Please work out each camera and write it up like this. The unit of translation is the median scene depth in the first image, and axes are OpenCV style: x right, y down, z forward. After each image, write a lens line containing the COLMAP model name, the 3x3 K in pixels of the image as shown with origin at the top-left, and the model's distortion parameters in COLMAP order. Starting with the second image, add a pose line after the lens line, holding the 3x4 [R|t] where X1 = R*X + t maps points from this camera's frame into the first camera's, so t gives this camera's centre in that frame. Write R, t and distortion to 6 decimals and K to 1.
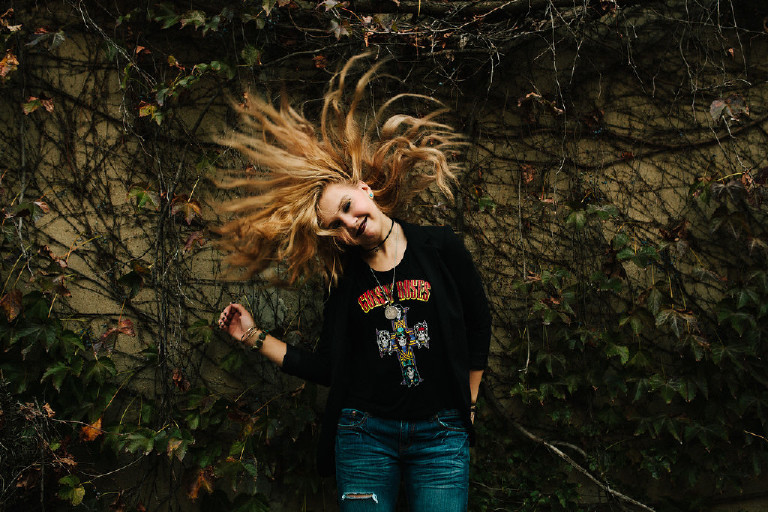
lens RADIAL K [[757.8, 0, 392.1], [0, 757.8, 257.5], [0, 0, 1]] dist [-0.057918, 0.092877]
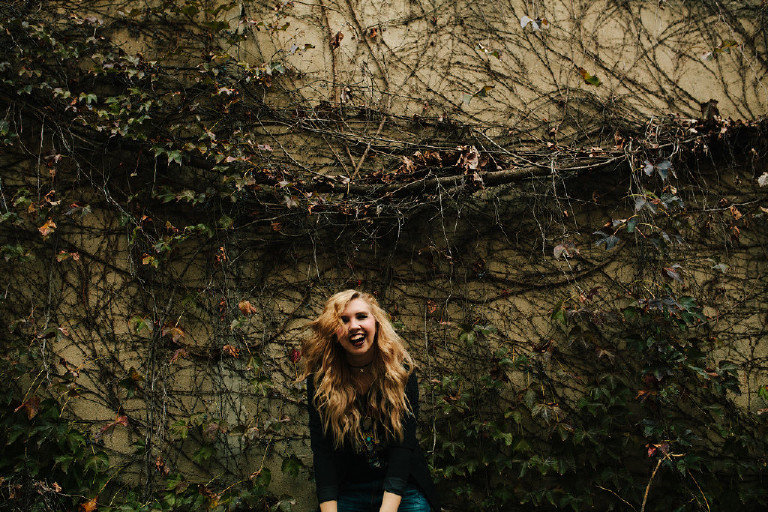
lens RADIAL K [[739.9, 0, 384.0], [0, 739.9, 256.0], [0, 0, 1]] dist [-0.054941, 0.086609]
pose [[0.998930, -0.010981, 0.044926, 0.037961], [0.022585, 0.963521, -0.266678, 0.150142], [-0.040359, 0.267407, 0.962738, -0.279586]]
